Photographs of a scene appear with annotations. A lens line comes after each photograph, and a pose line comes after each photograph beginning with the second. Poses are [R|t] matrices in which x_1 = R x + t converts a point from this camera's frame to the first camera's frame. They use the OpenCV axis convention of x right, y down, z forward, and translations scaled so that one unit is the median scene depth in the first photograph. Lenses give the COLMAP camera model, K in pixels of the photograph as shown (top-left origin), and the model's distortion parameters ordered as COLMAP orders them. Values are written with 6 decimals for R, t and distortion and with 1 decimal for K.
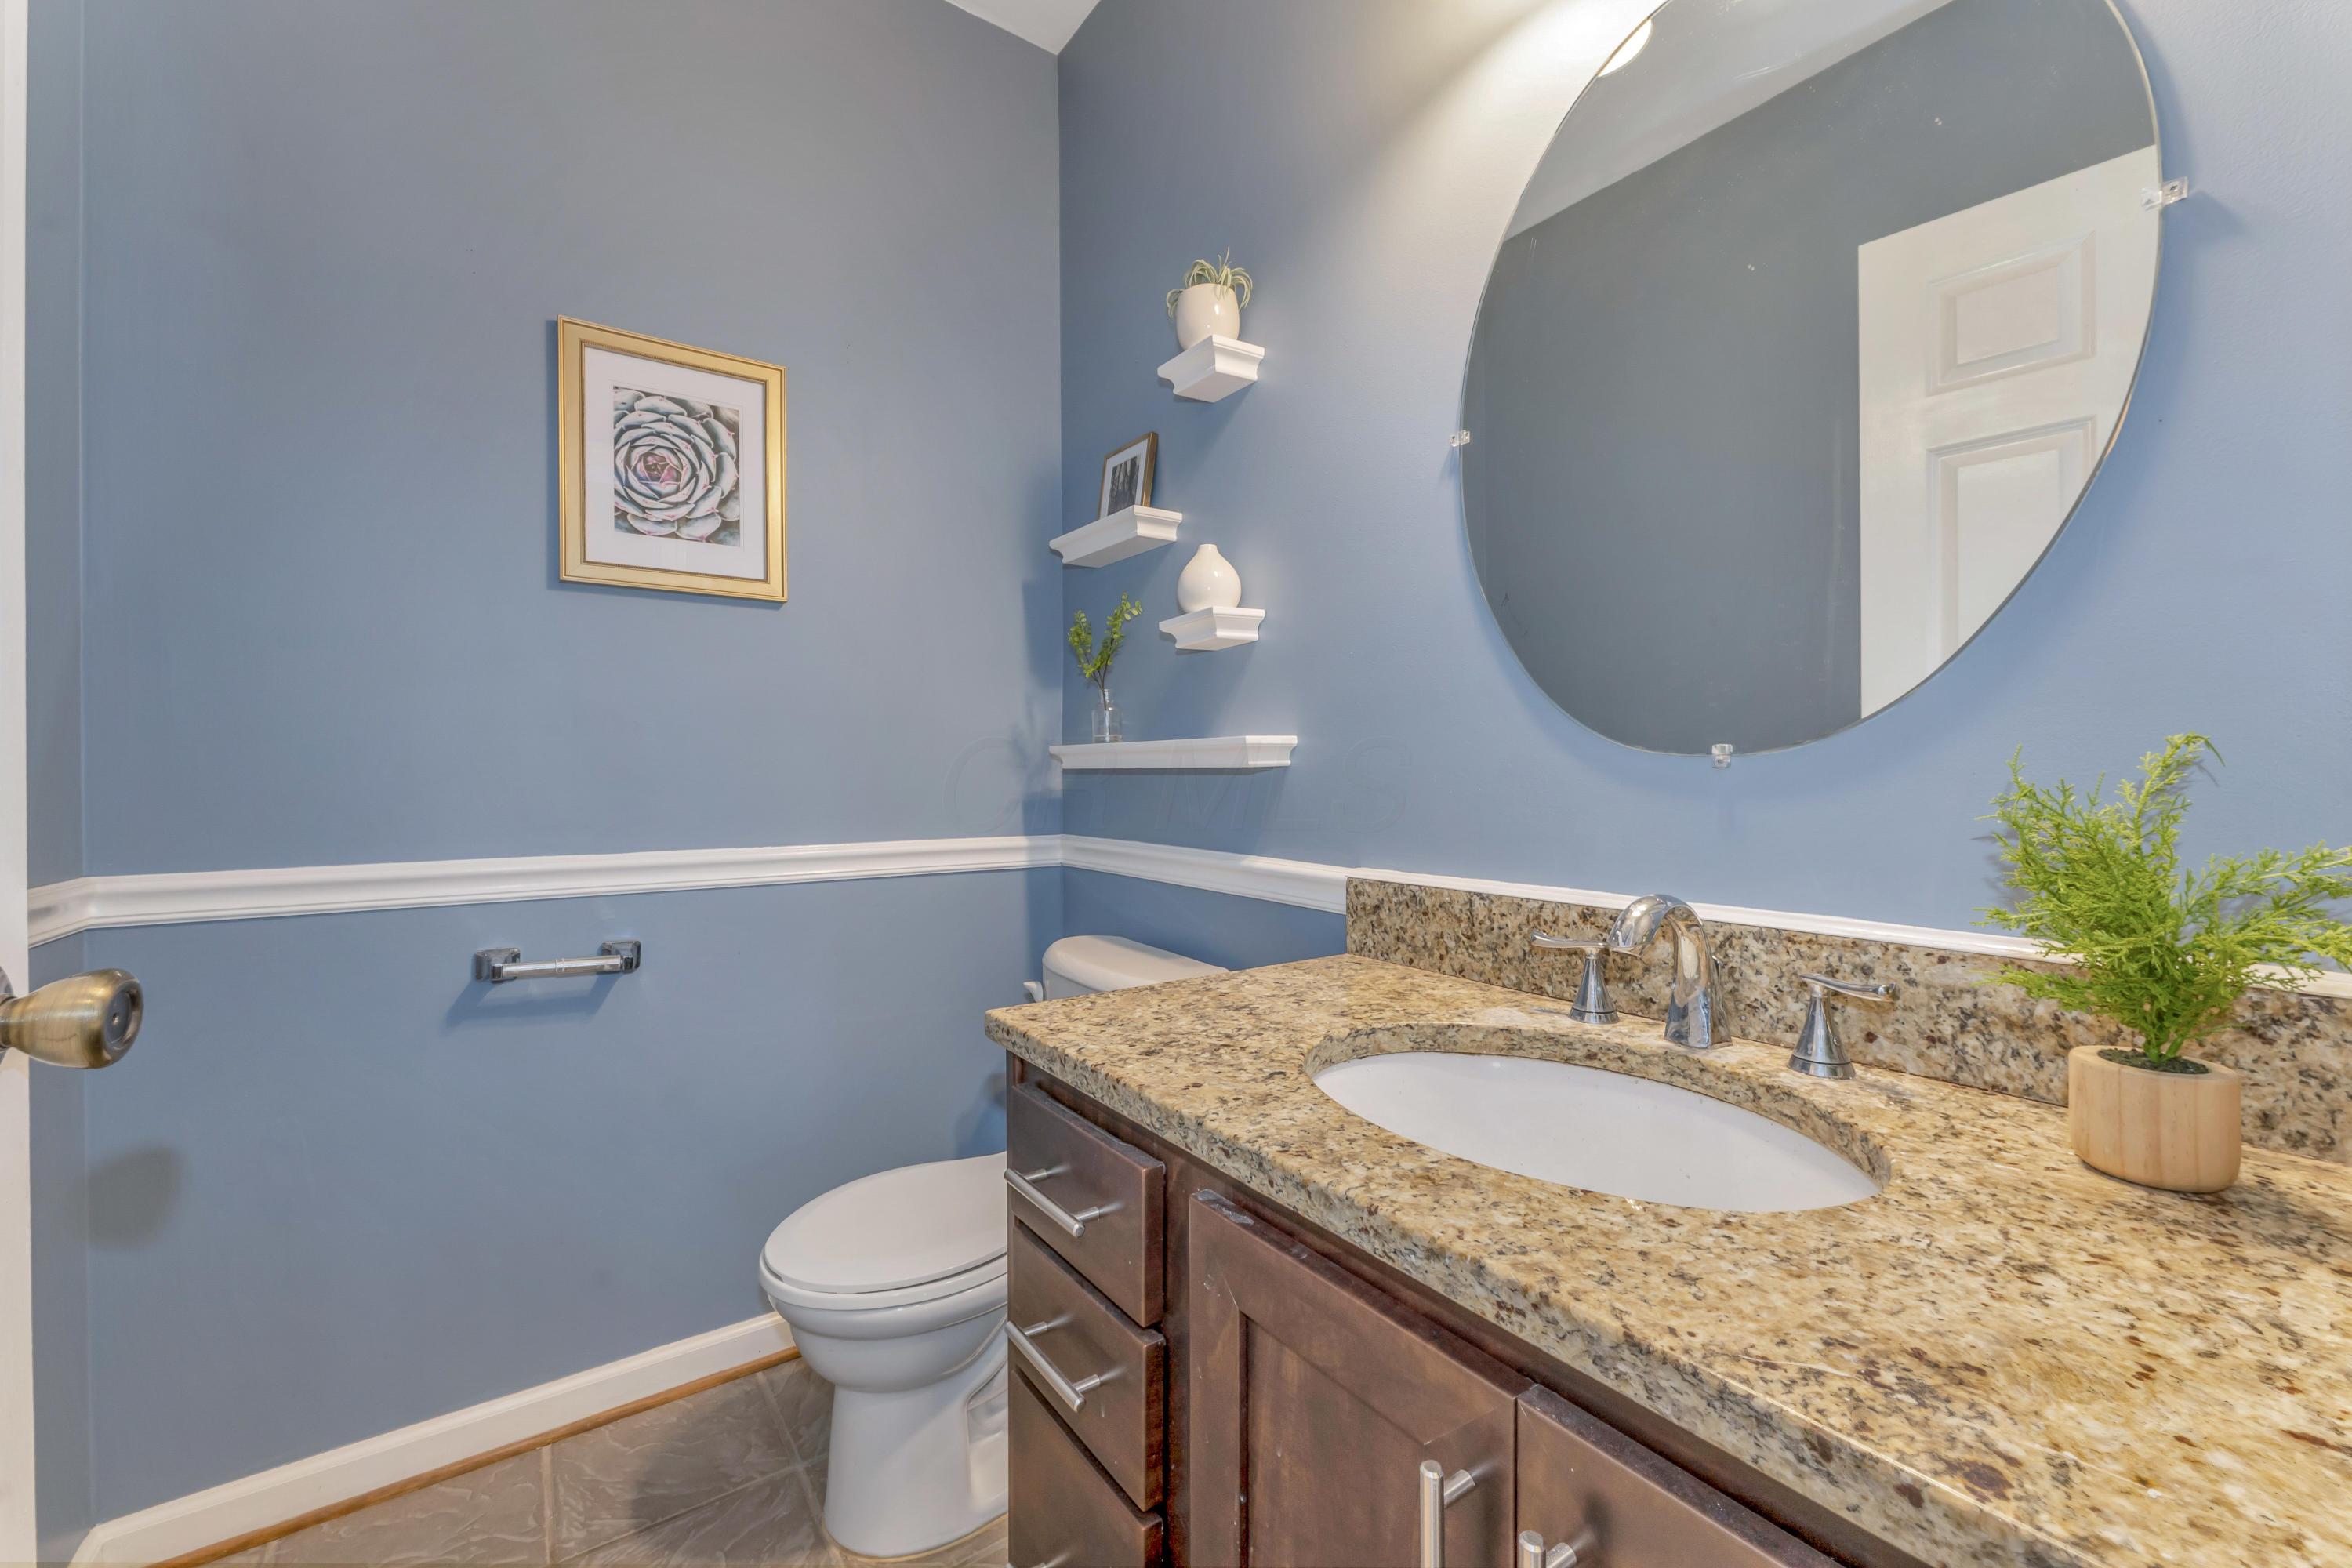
lens RADIAL K [[960.5, 0, 1166.0], [0, 960.5, 771.6], [0, 0, 1]] dist [-0.002112, 0.000124]
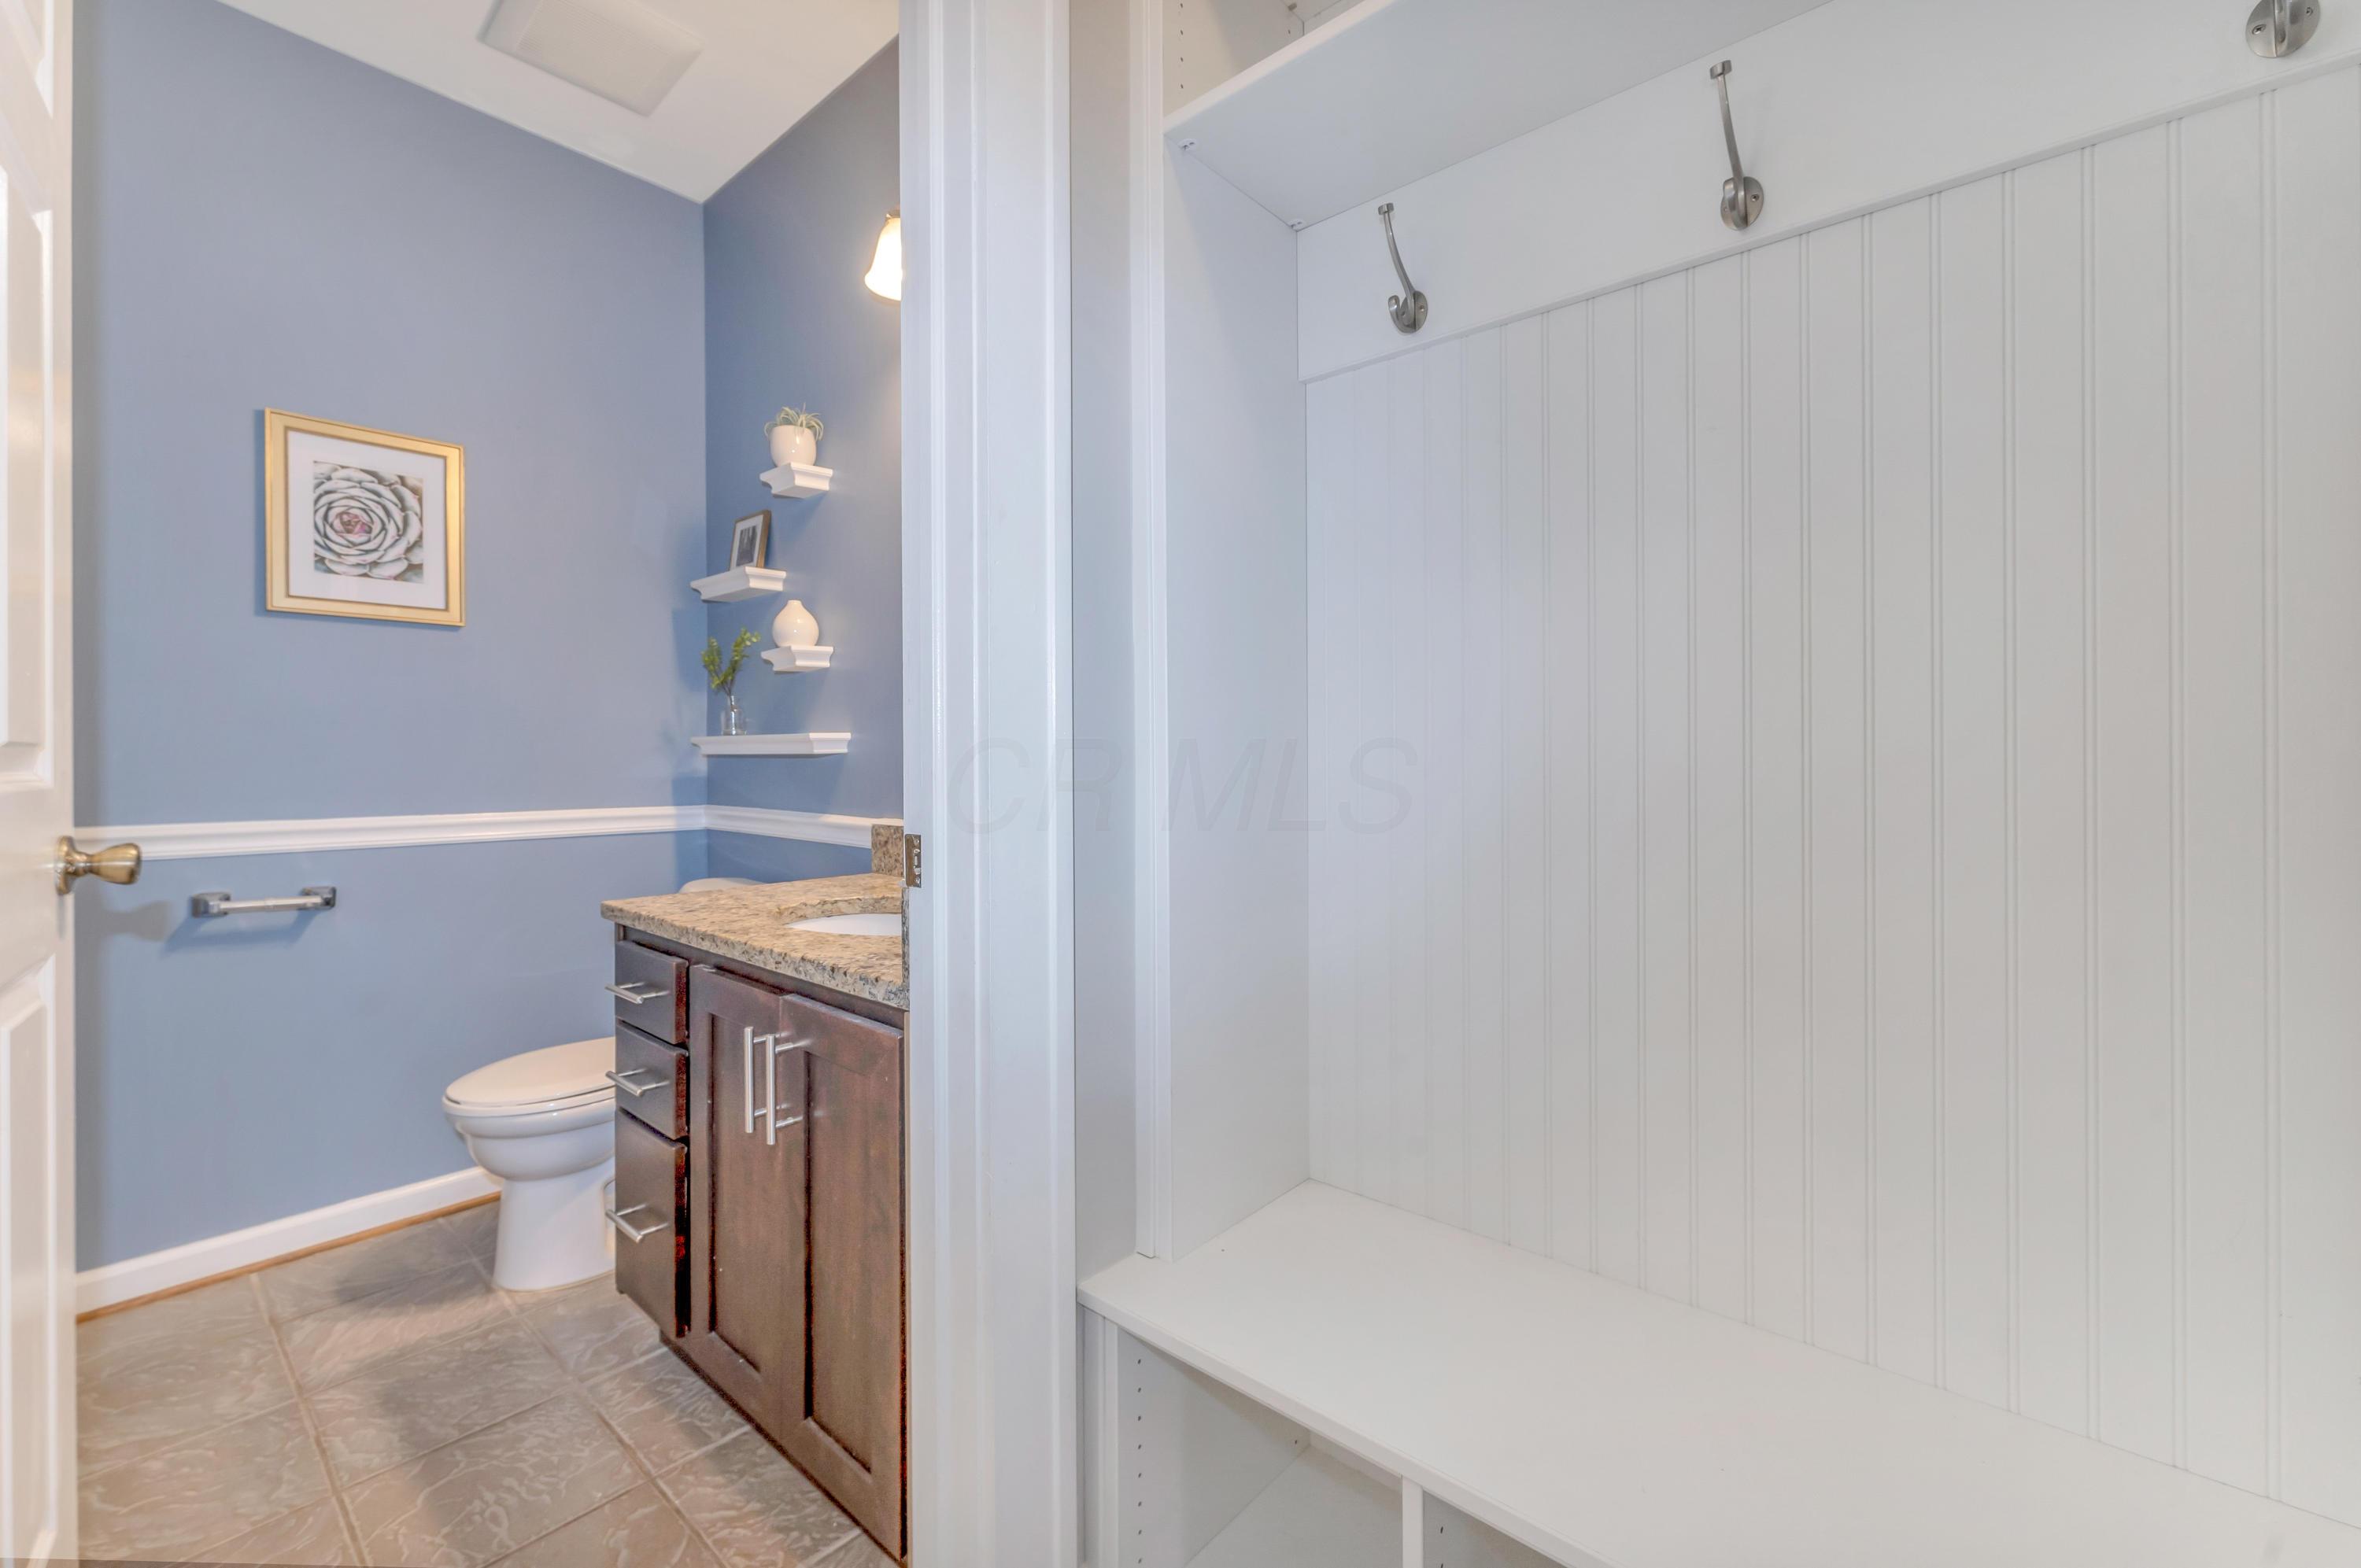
lens RADIAL K [[992.7, 0, 1170.0], [0, 992.7, 759.6], [0, 0, 1]] dist [-0.003344, 0.000107]
pose [[0.971311, 0.001384, 0.237809, 0.233374], [-0.001798, 0.999997, 0.001527, 0.000907], [-0.237806, -0.001911, 0.971311, -0.578473]]
